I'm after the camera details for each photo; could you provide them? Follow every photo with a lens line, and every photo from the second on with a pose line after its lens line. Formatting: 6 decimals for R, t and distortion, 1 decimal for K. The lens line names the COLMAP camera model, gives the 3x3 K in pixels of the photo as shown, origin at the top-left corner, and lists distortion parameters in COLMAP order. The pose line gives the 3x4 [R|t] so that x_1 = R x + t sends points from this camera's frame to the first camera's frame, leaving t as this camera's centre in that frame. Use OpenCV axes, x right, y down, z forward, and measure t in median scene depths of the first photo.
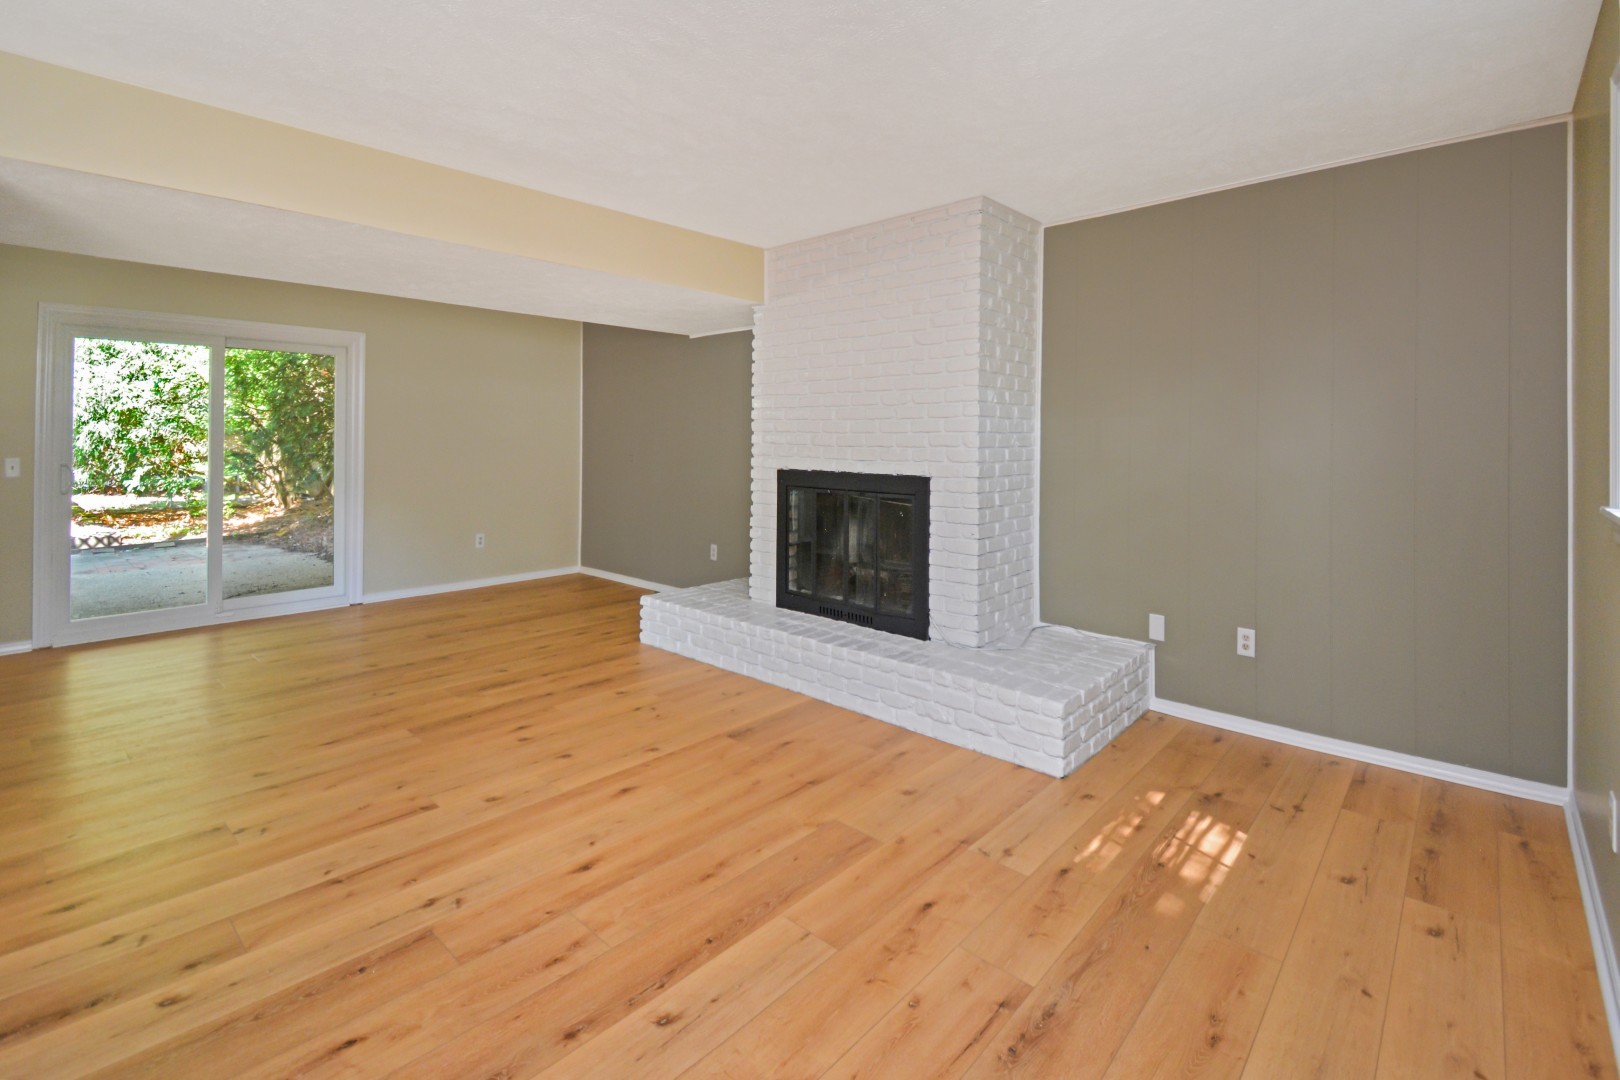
lens RADIAL K [[811.7, 0, 702.5], [0, 811.7, 429.2], [0, 0, 1]] dist [0.003809, -0.006647]
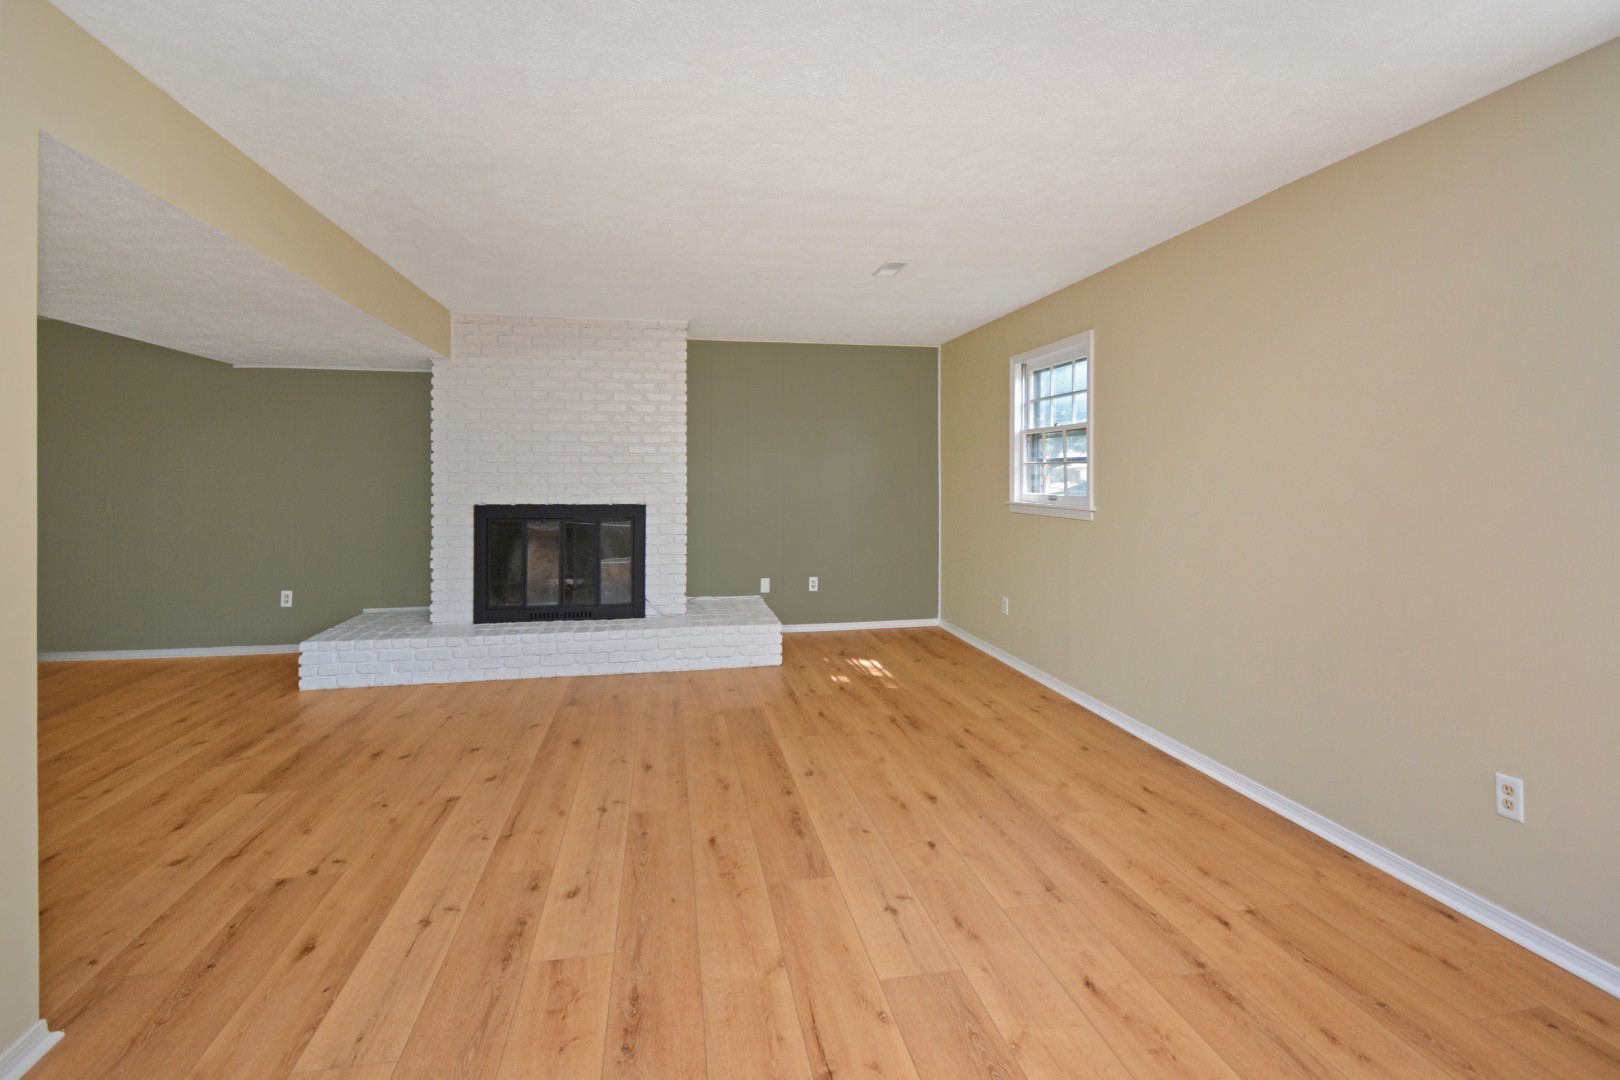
lens RADIAL K [[825.4, 0, 785.4], [0, 825.4, 477.1], [0, 0, 1]] dist [-0.018495, -0.000483]
pose [[0.577395, -0.008245, 0.816423, -0.815360], [-0.004889, 0.999896, 0.013556, -0.011582], [-0.816450, -0.011818, 0.577295, -0.050982]]
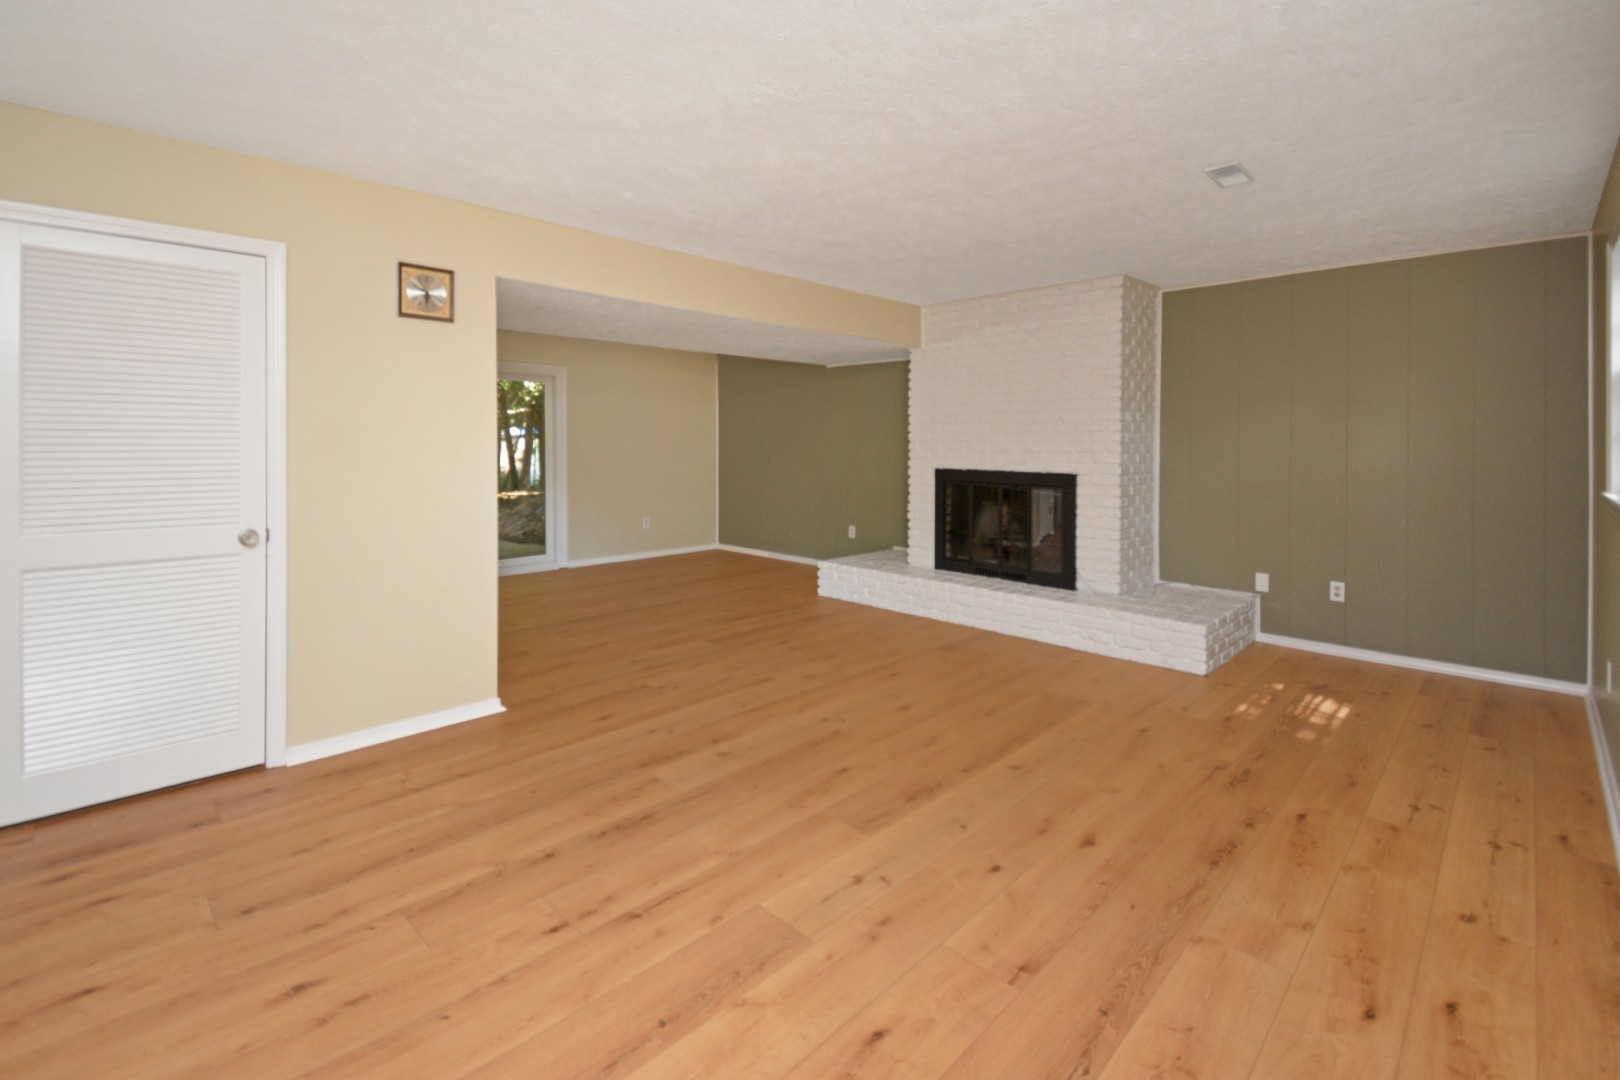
lens RADIAL K [[719.0, 0, 650.9], [0, 719.0, 441.2], [0, 0, 1]] dist [0.025671, -0.012105]
pose [[0.992965, -0.003731, -0.118349, -0.319439], [0.005297, 0.999903, 0.012913, -0.019749], [0.118290, -0.013449, 0.992888, -0.347612]]
